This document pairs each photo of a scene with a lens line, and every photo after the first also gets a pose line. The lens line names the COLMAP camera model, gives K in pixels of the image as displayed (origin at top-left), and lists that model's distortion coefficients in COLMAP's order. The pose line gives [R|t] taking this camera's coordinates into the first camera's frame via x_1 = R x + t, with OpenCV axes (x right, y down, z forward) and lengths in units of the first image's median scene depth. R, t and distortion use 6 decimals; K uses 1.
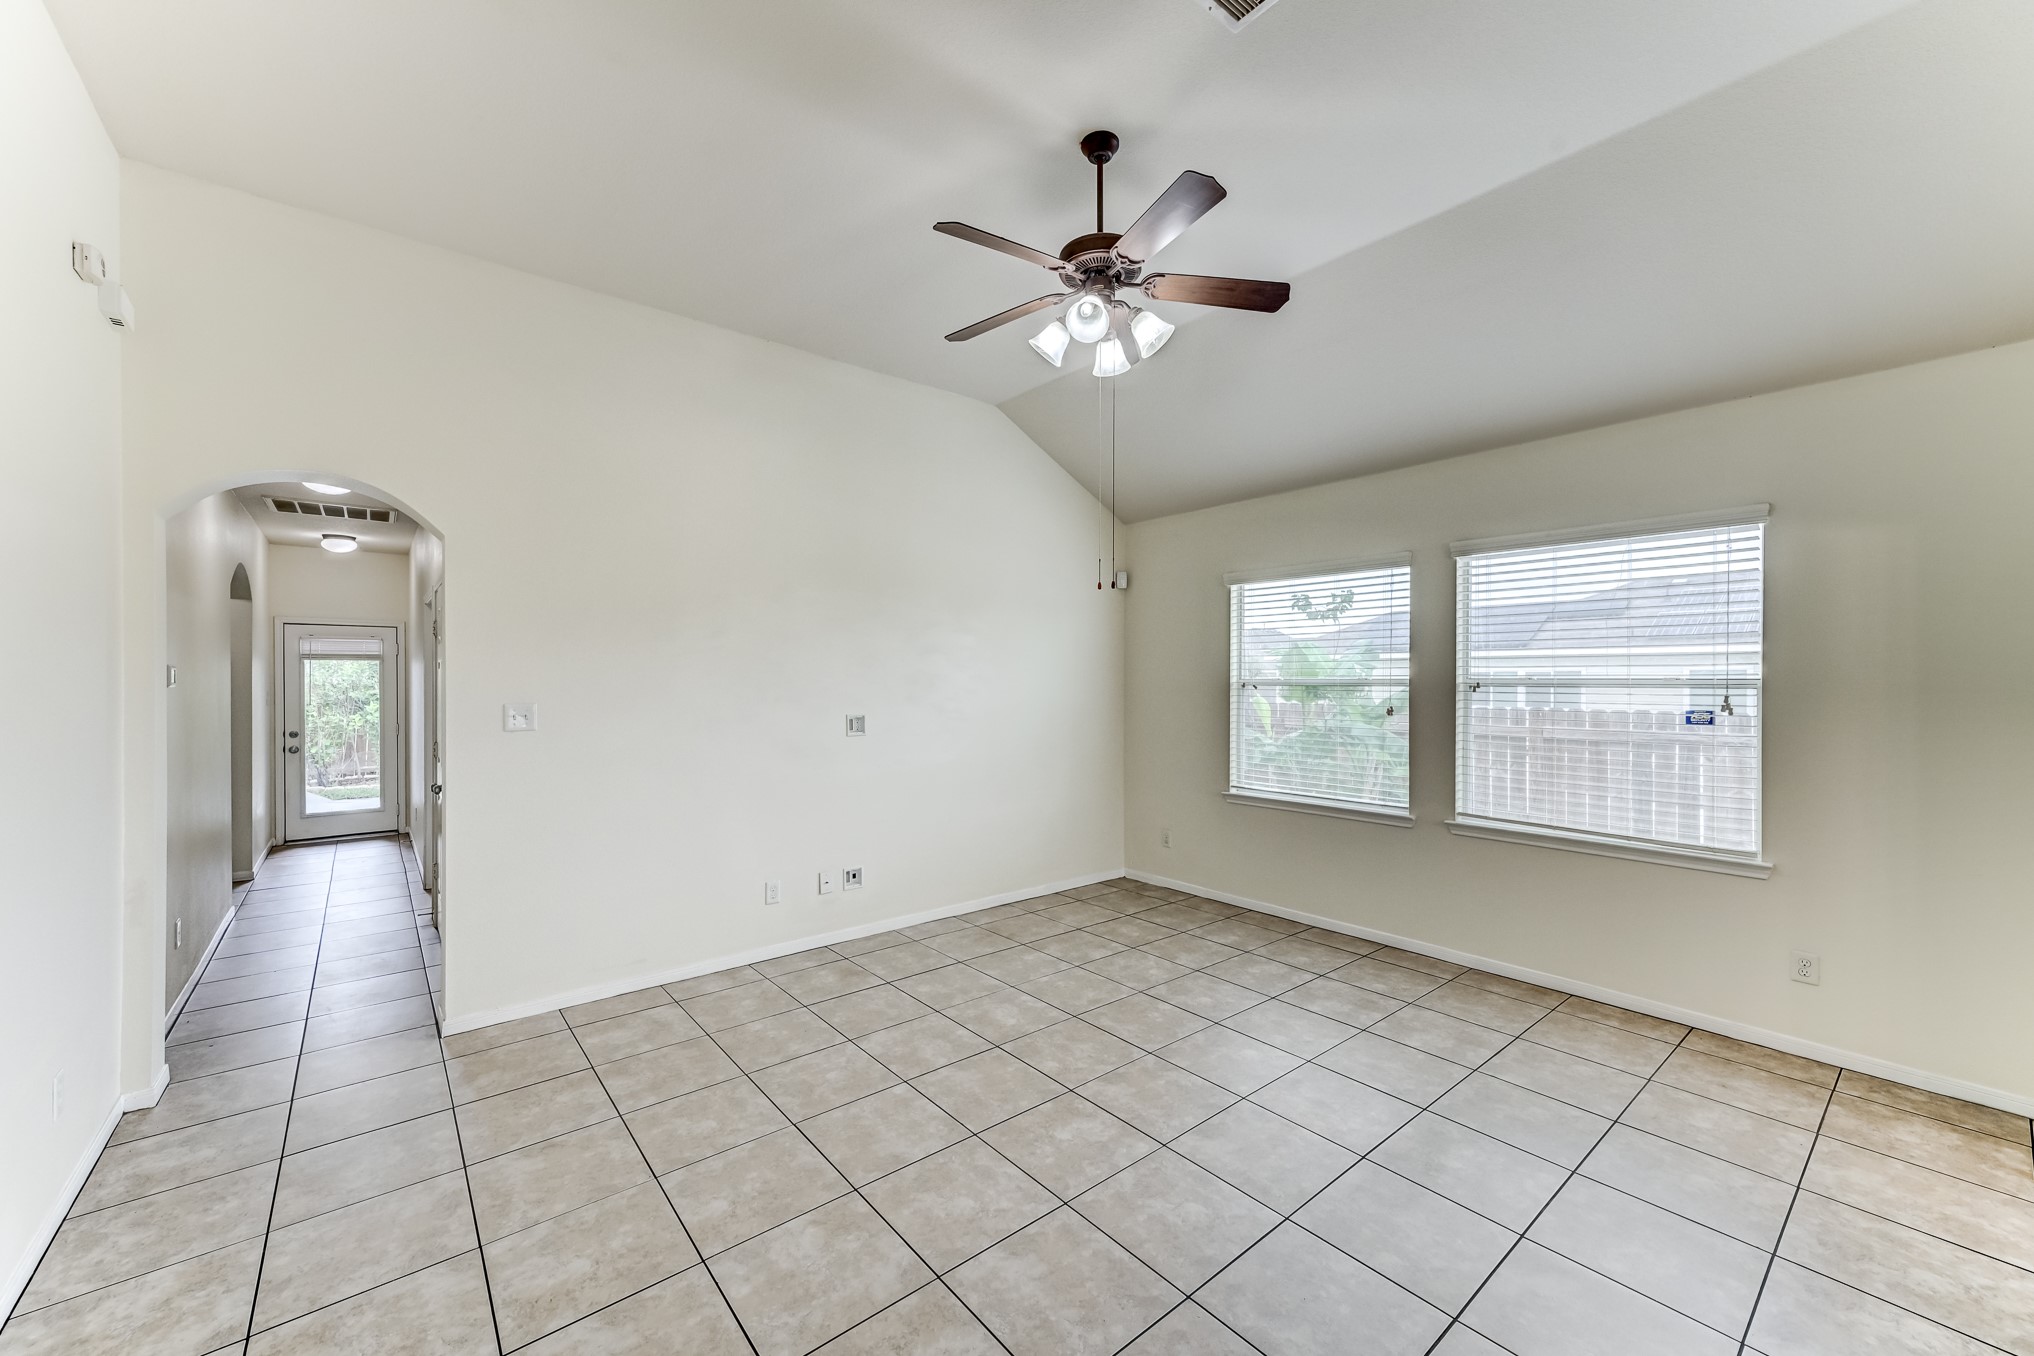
lens RADIAL K [[785.4, 0, 1013.7], [0, 785.4, 681.8], [0, 0, 1]] dist [0.008273, 0.000801]
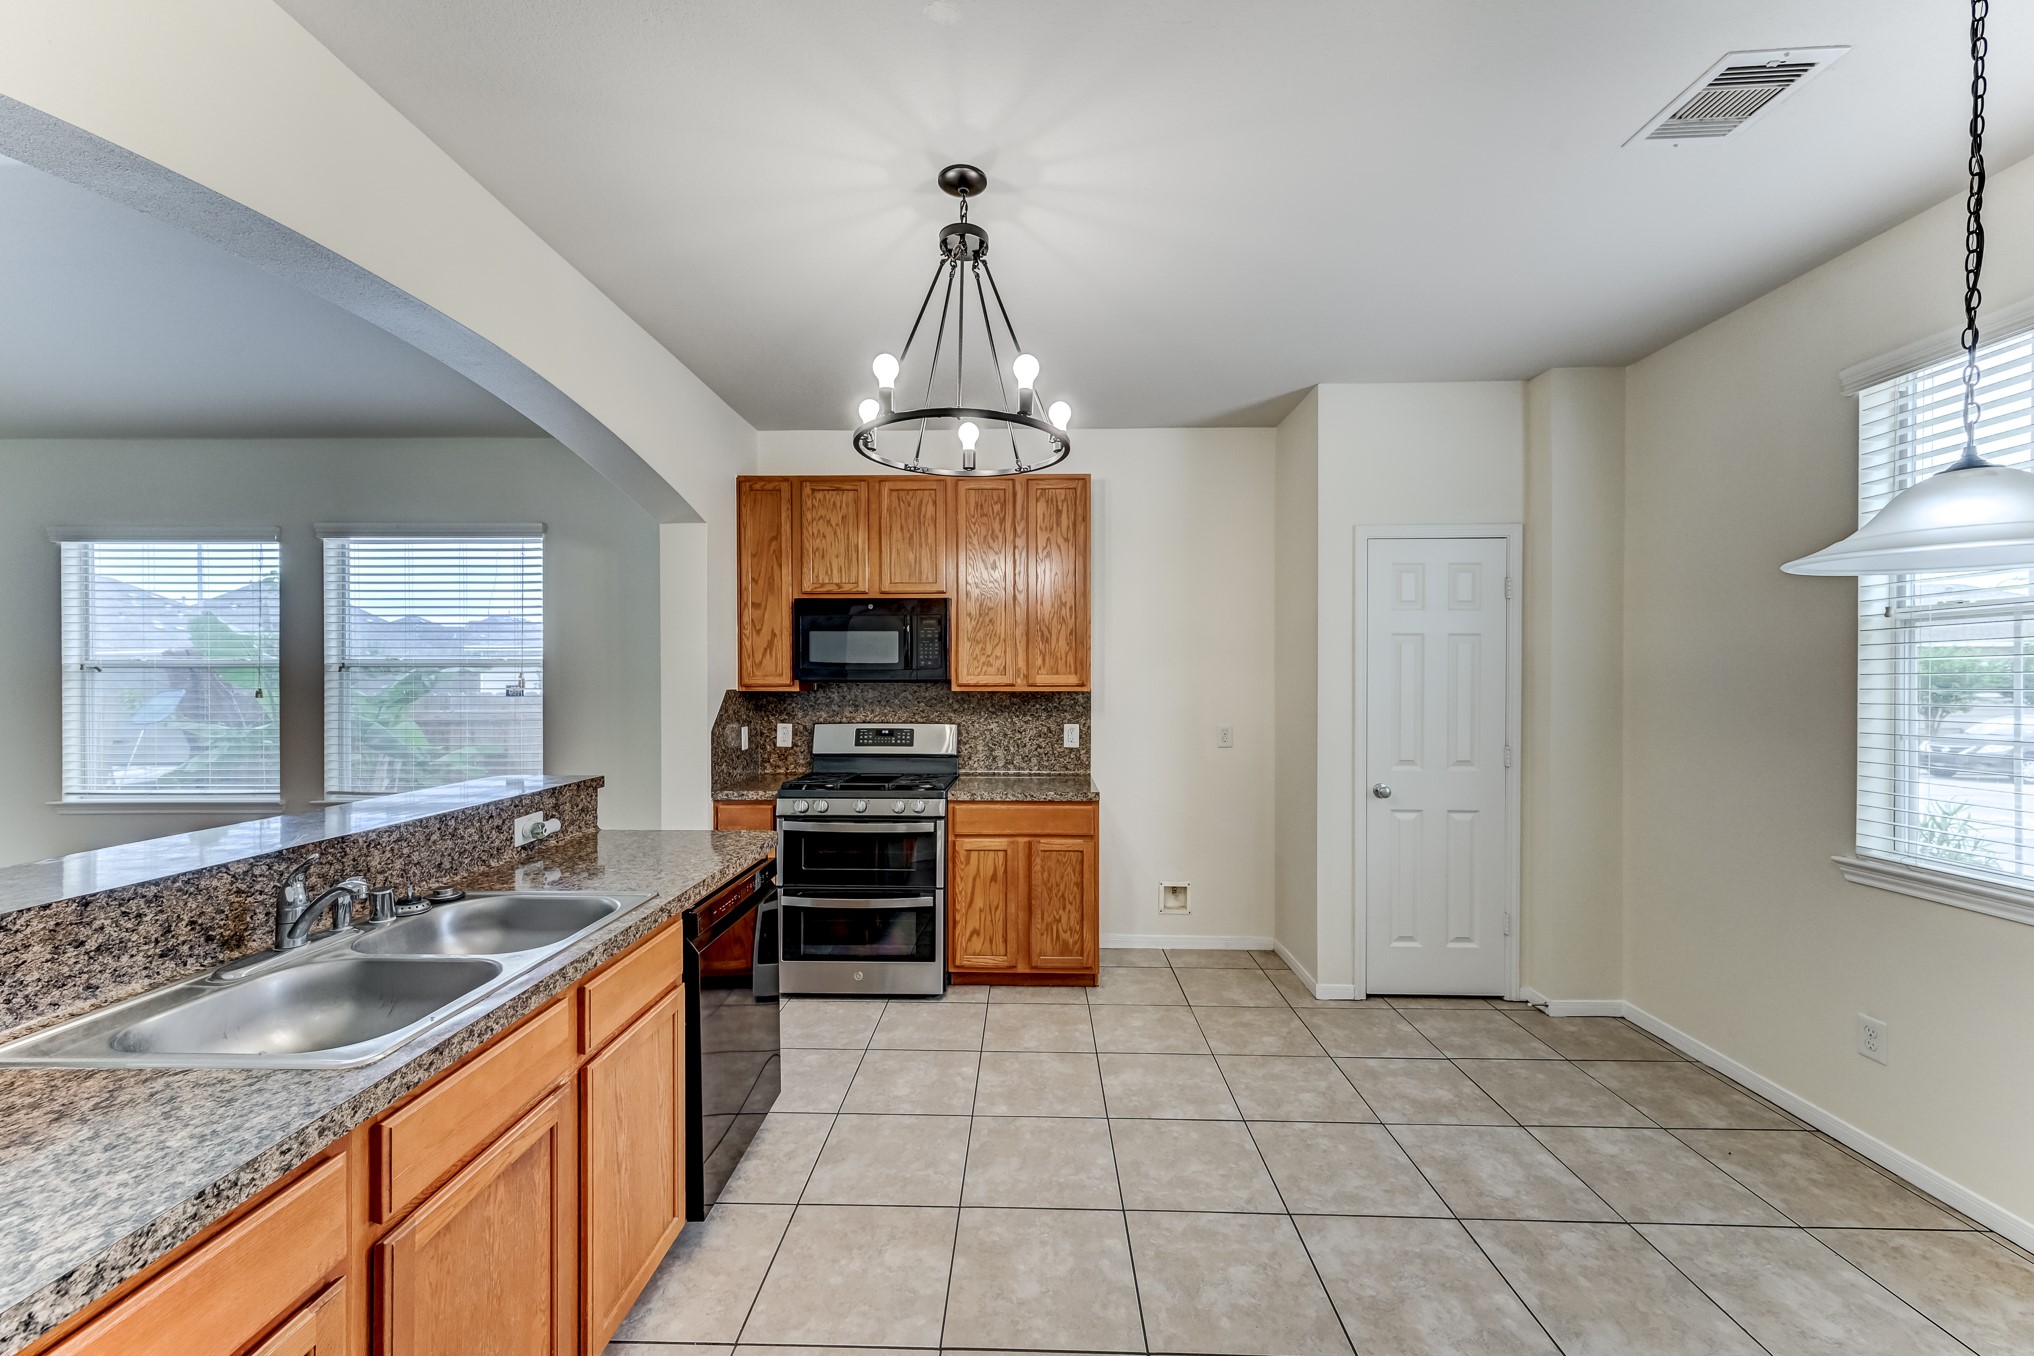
lens RADIAL K [[785.4, 0, 1014.3], [0, 785.4, 682.6], [0, 0, 1]] dist [0.008273, 0.000801]
pose [[0.652797, -0.008117, 0.757489, 0.374013], [0.003336, 0.999964, 0.007839, 0.021128], [-0.757525, -0.002590, 0.652801, -0.329054]]
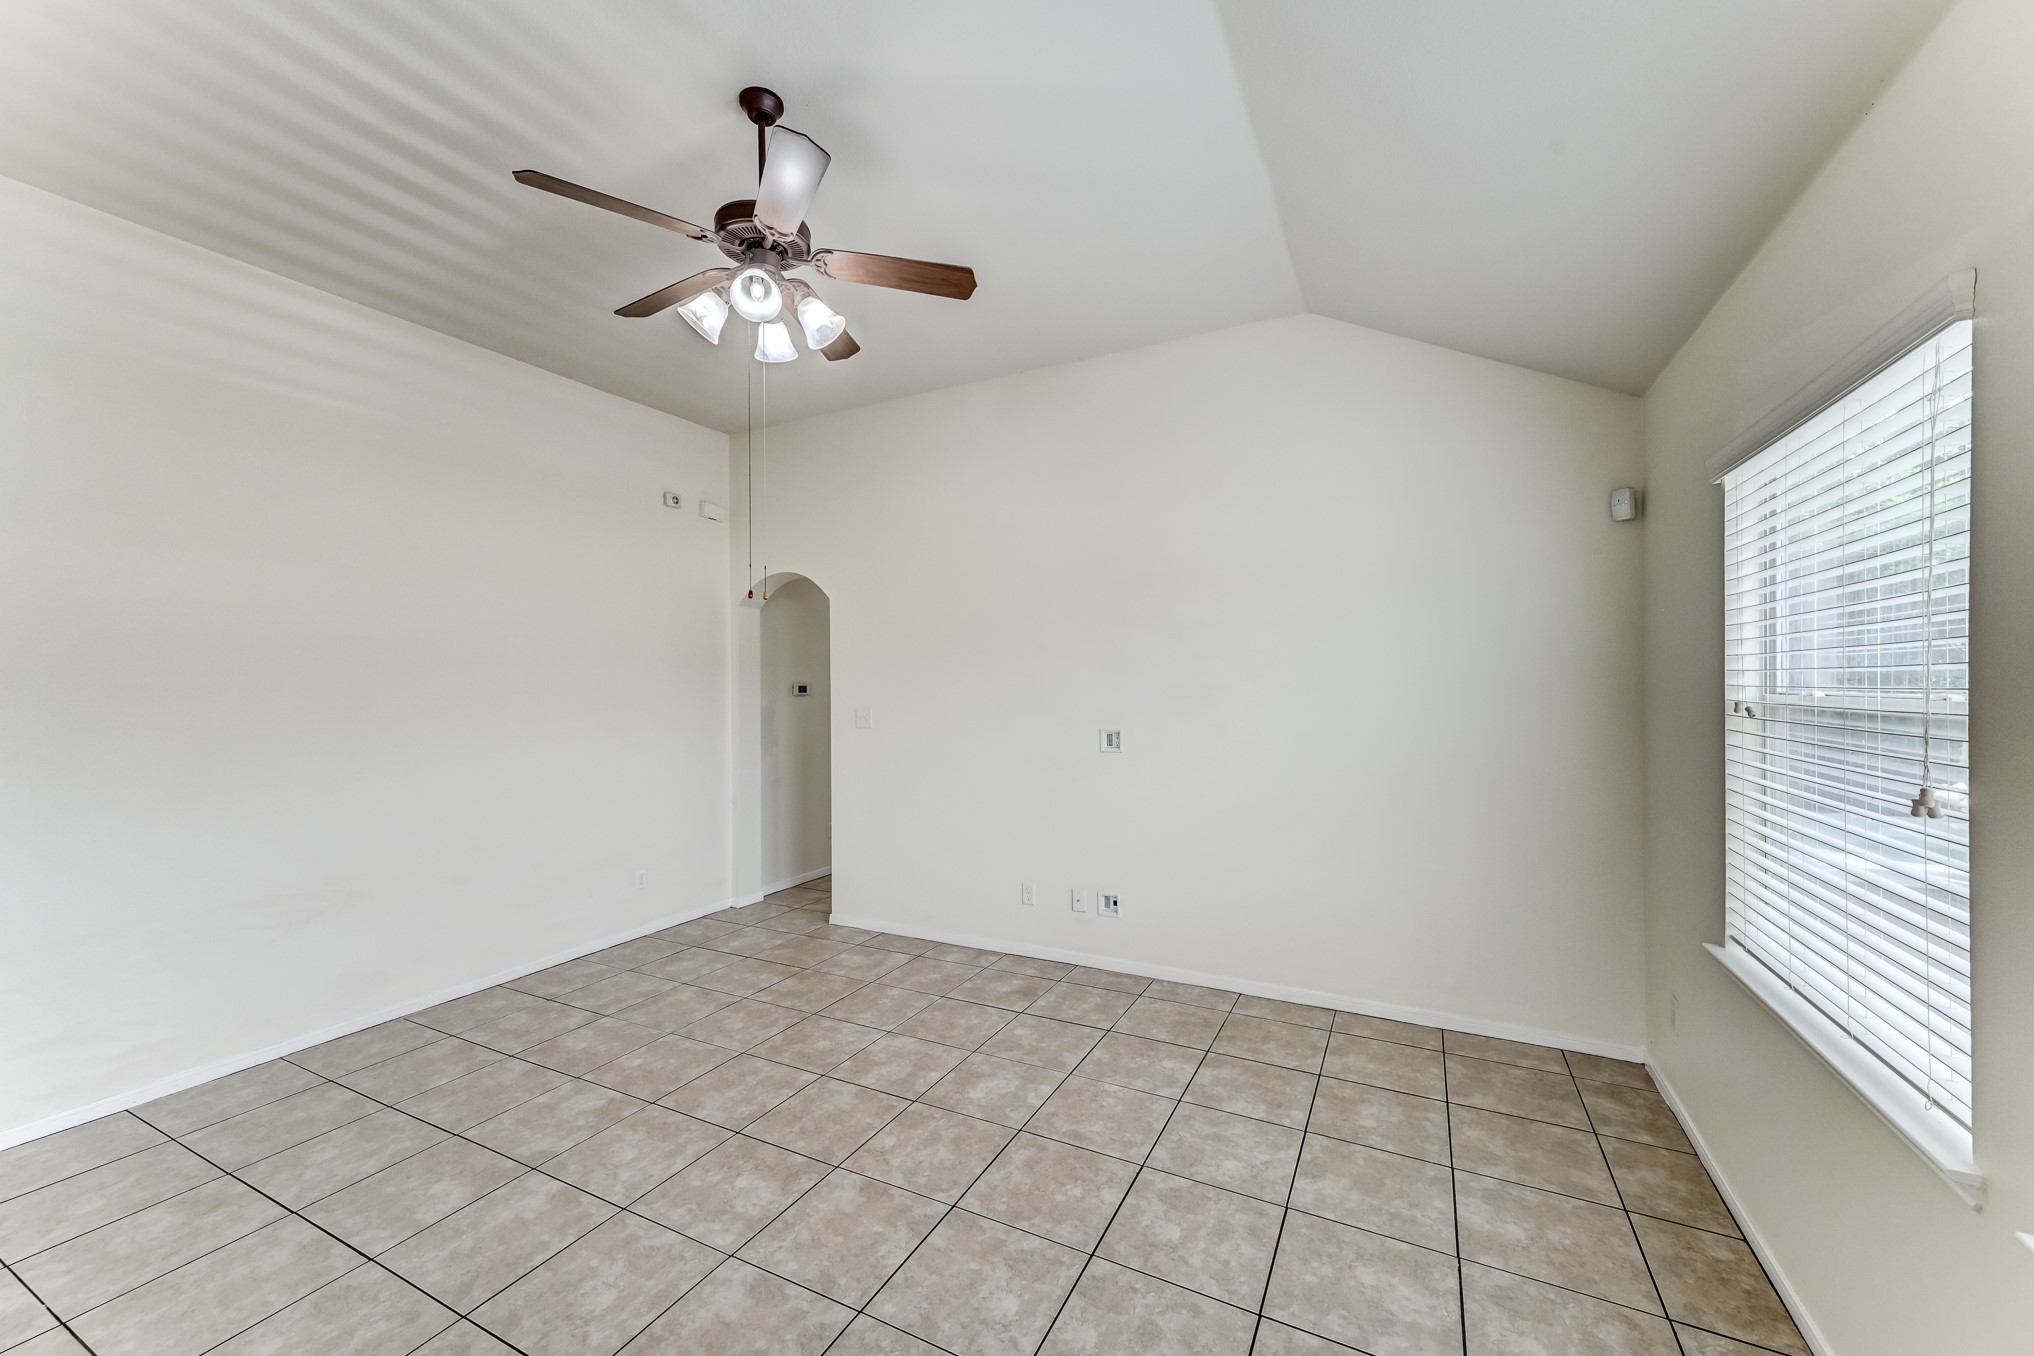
lens RADIAL K [[785.4, 0, 1015.3], [0, 785.4, 683.9], [0, 0, 1]] dist [0.008273, 0.000801]
pose [[0.396643, -0.003132, -0.917968, 0.668381], [0.004138, 0.999990, -0.001623, -0.012148], [0.917964, -0.003155, 0.396652, 0.581282]]
